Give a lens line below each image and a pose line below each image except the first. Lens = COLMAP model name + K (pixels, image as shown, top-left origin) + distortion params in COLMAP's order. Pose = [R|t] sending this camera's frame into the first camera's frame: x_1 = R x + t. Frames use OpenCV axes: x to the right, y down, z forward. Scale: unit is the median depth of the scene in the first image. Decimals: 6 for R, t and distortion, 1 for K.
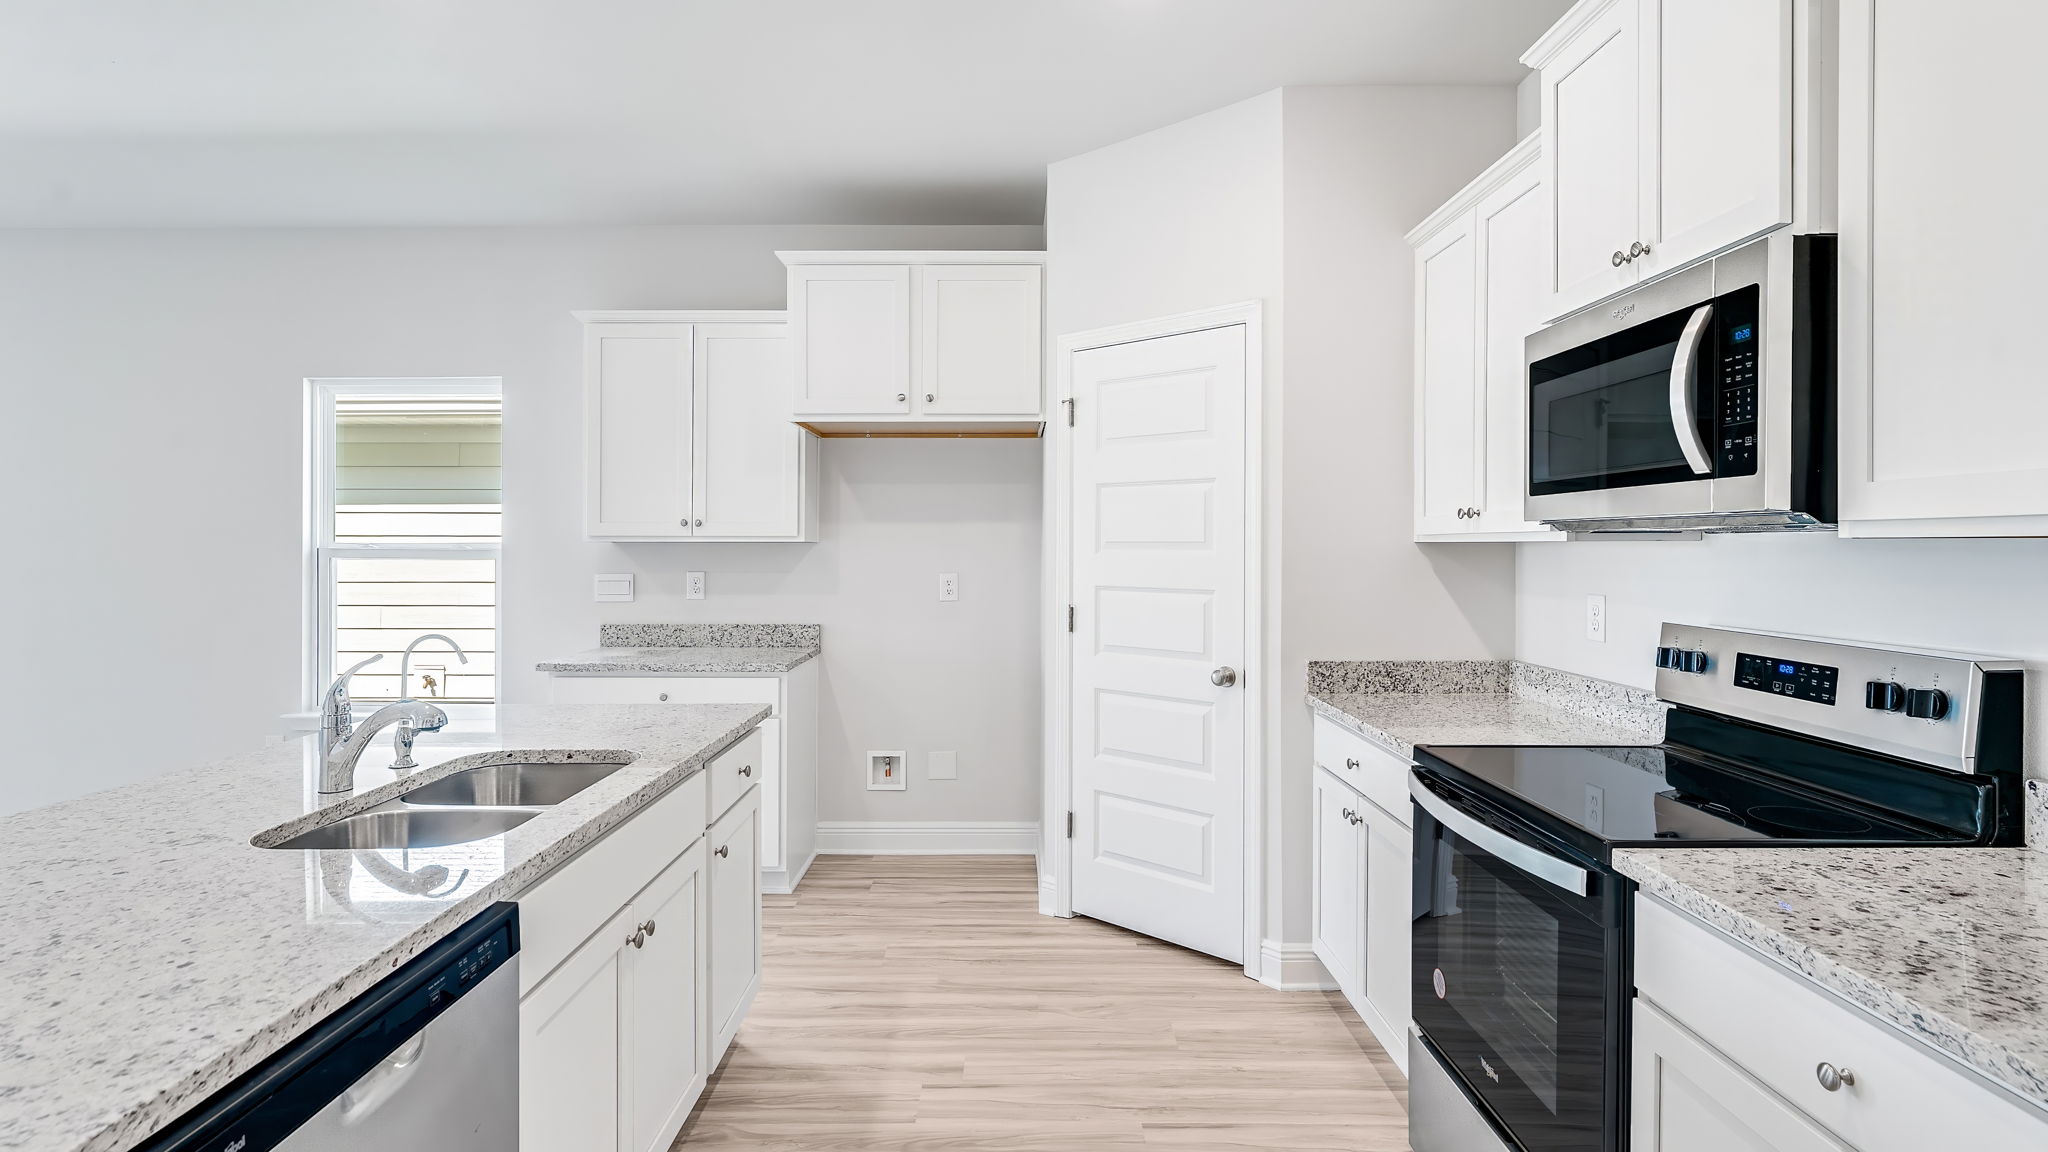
lens RADIAL K [[1045.5, 0, 1026.0], [0, 1045.5, 543.7], [0, 0, 1]] dist [-0.000565, -0.000359]
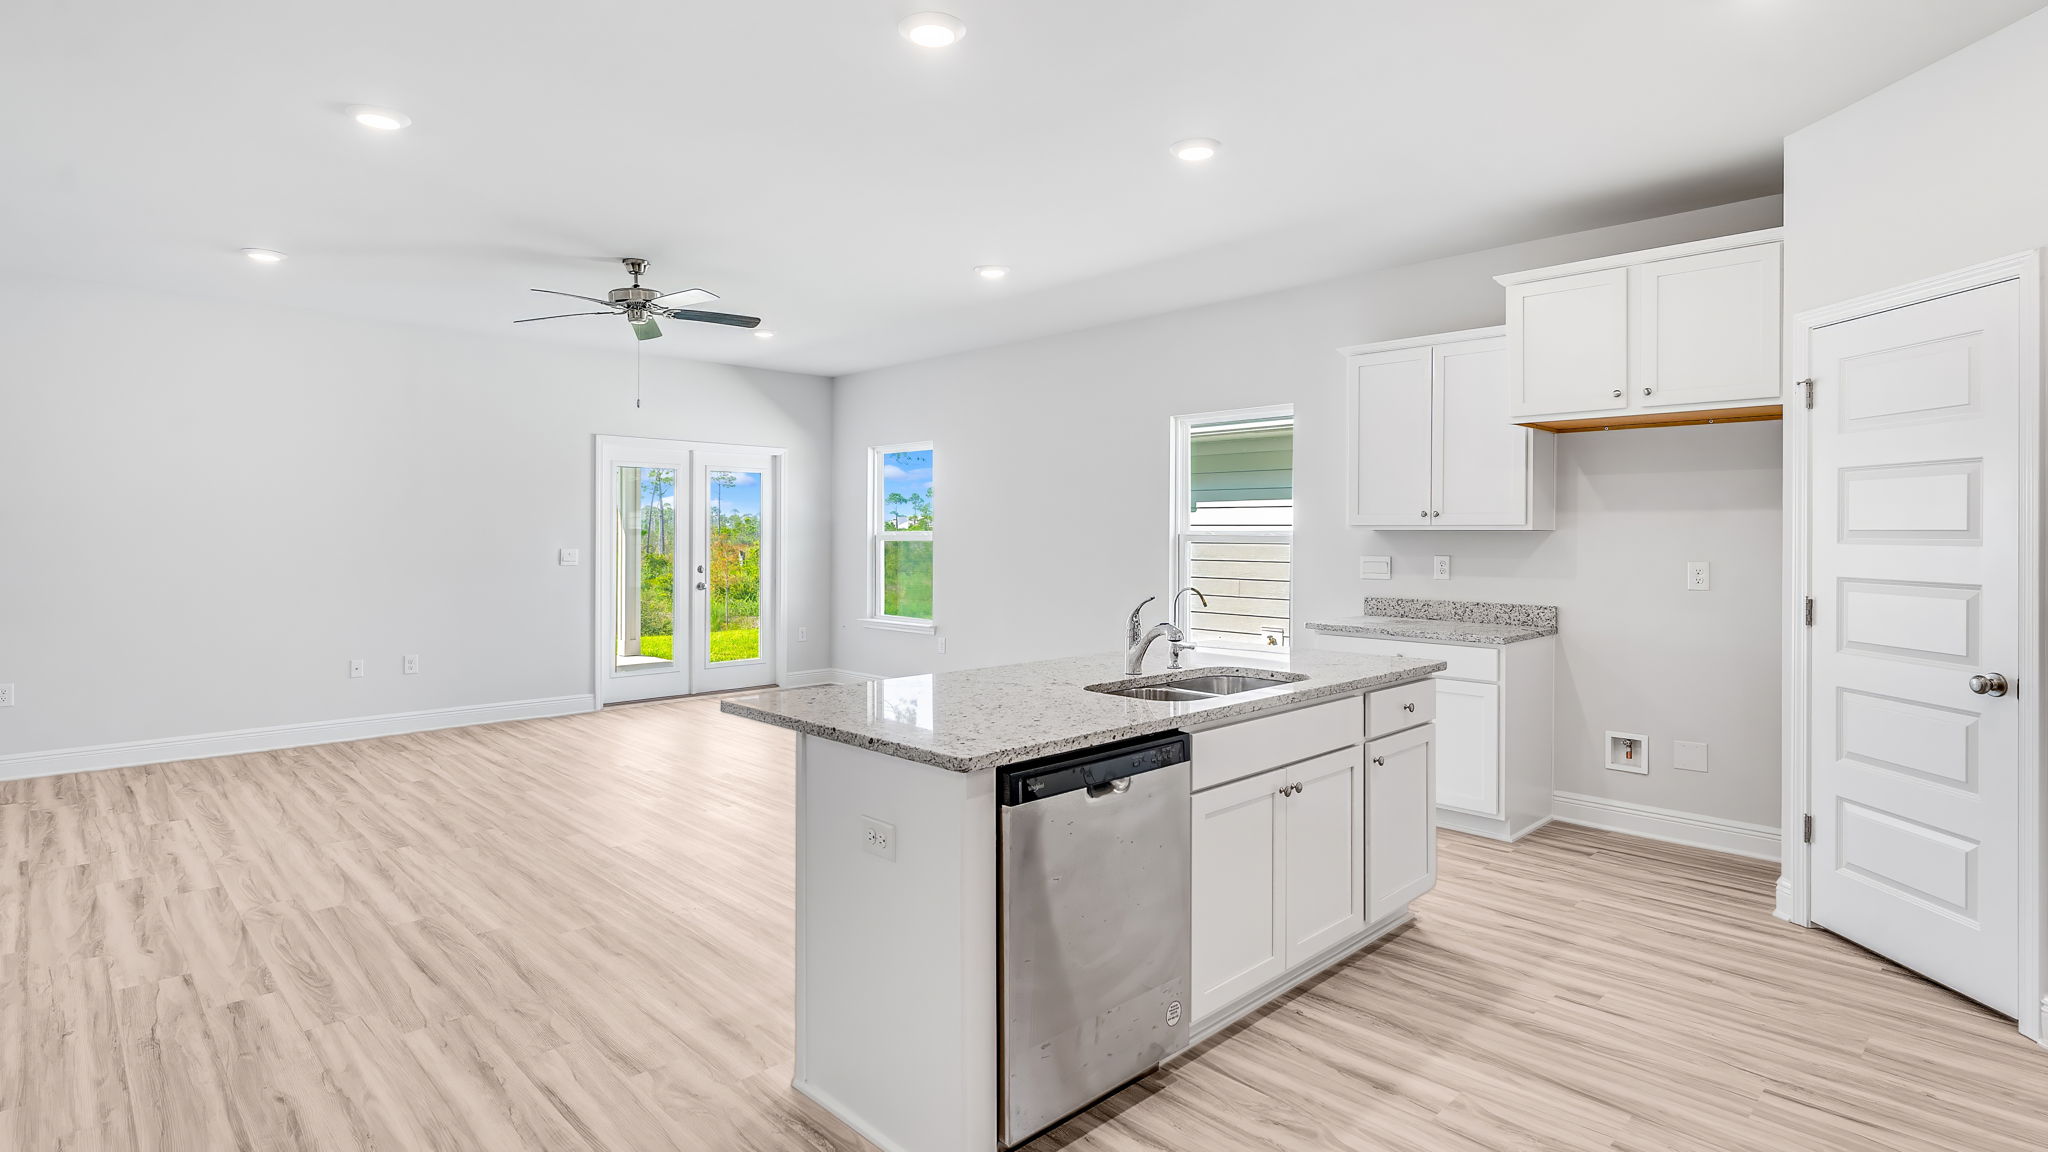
lens RADIAL K [[1003.7, 0, 1027.6], [0, 1003.7, 530.1], [0, 0, 1]] dist [-0.003117, -0.000149]
pose [[0.703057, -0.000294, -0.711133, 0.184961], [-0.000882, 0.999999, -0.001286, 0.000019], [0.711132, 0.001532, 0.703056, -0.136395]]
